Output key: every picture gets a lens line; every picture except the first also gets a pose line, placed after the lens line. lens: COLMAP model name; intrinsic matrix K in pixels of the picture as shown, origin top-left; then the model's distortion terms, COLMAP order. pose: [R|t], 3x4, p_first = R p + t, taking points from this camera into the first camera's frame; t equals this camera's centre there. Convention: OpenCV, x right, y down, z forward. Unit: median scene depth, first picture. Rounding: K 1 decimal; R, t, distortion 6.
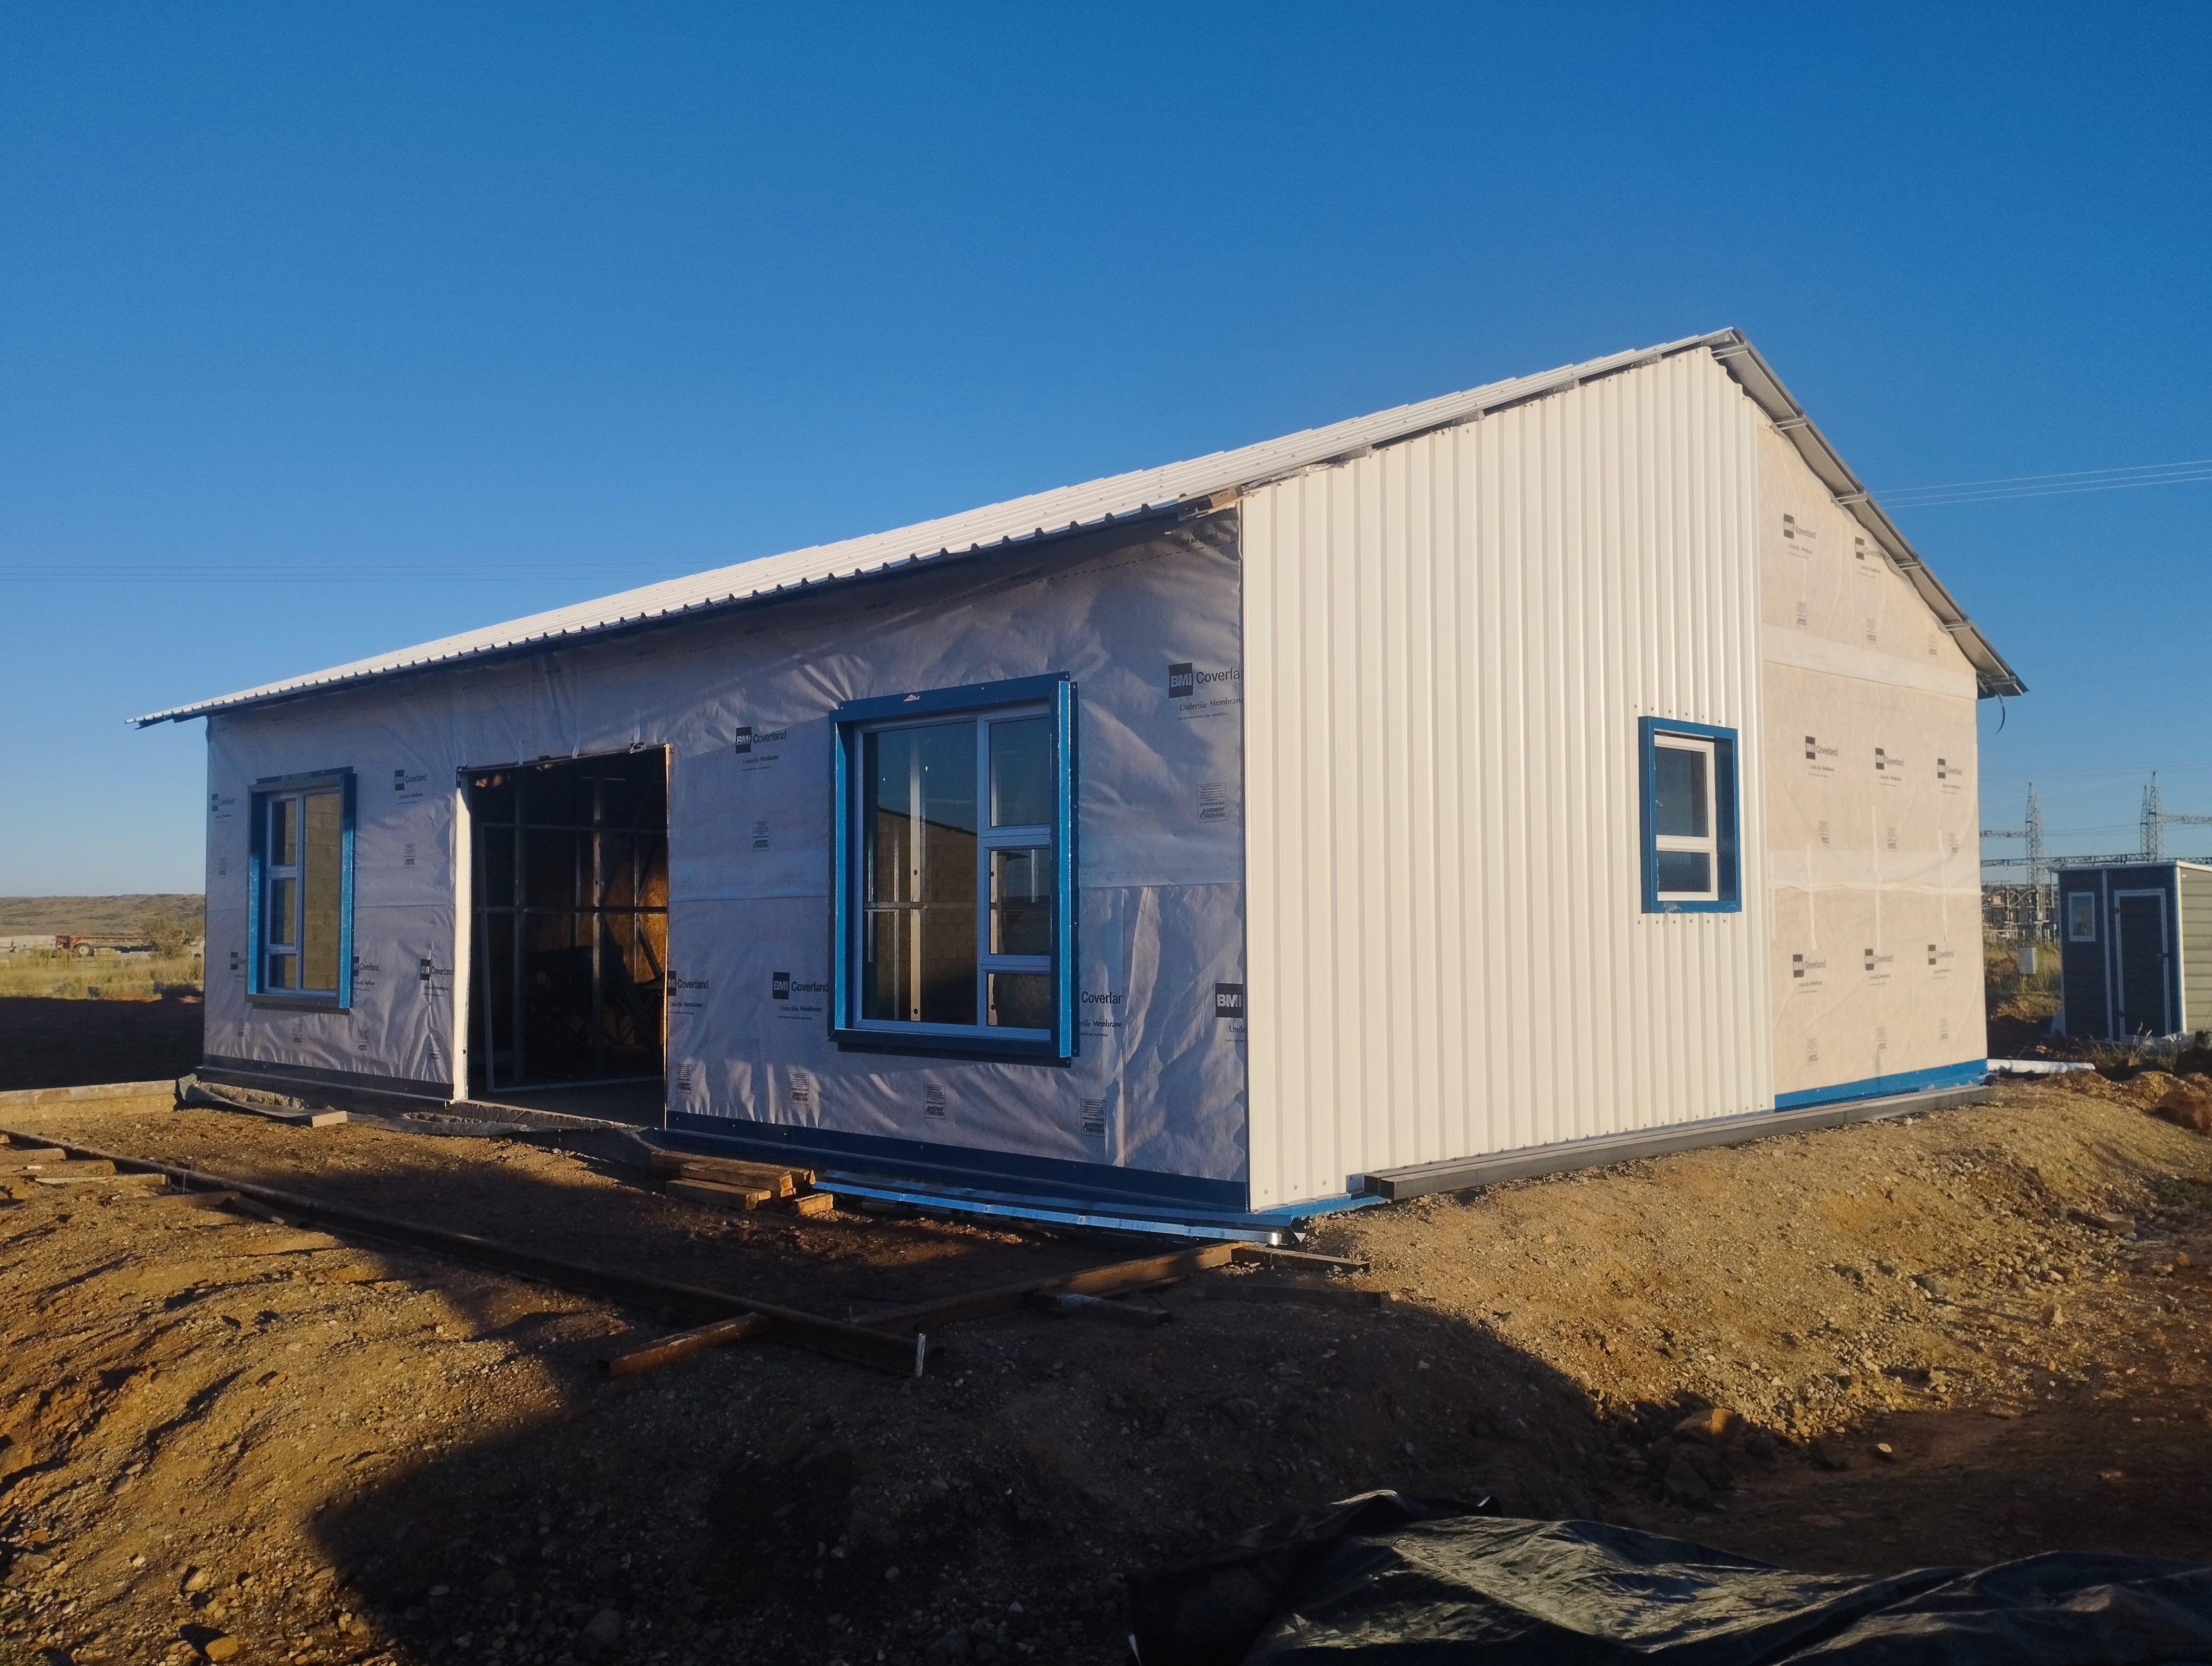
lens RADIAL K [[1927.6, 0, 1117.3], [0, 1927.6, 831.6], [0, 0, 1]] dist [0.111959, -0.081796]
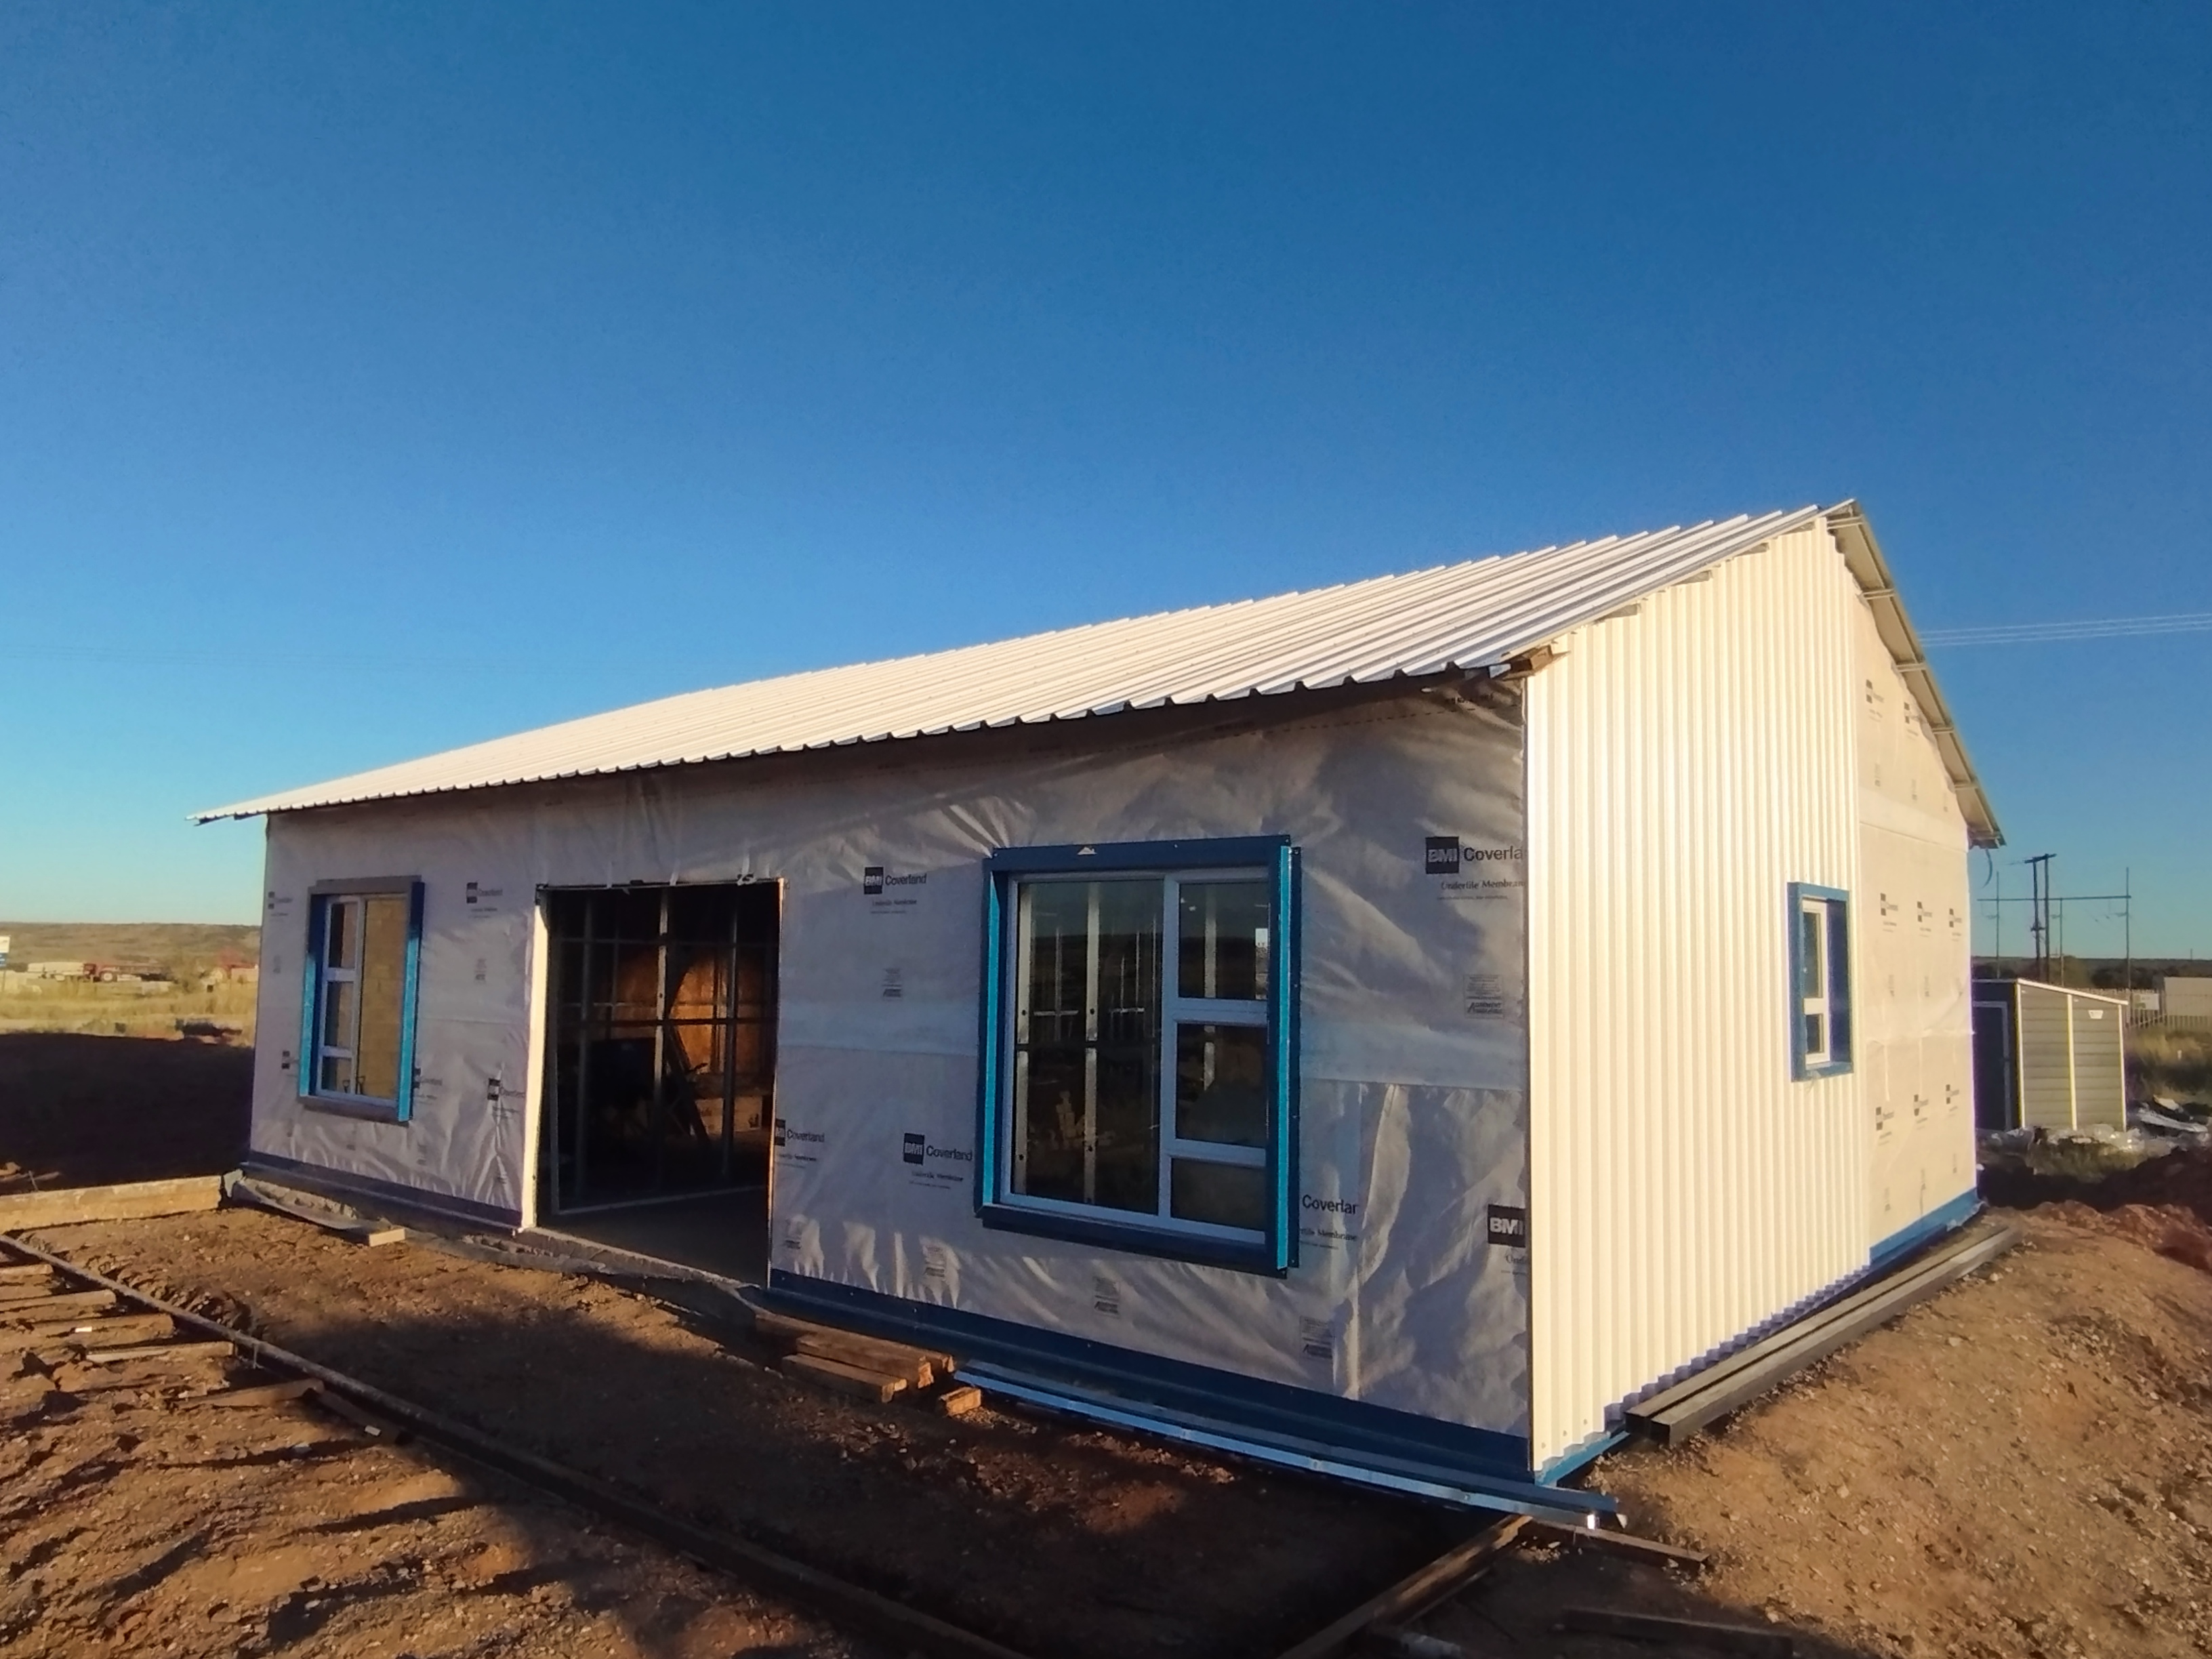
lens RADIAL K [[1578.8, 0, 1108.3], [0, 1578.8, 835.4], [0, 0, 1]] dist [0.004184, 0.012393]
pose [[0.996337, 0.028902, 0.080480, -0.141734], [-0.026257, 0.999086, -0.033728, -0.046353], [-0.081381, 0.031491, 0.996185, 0.224948]]
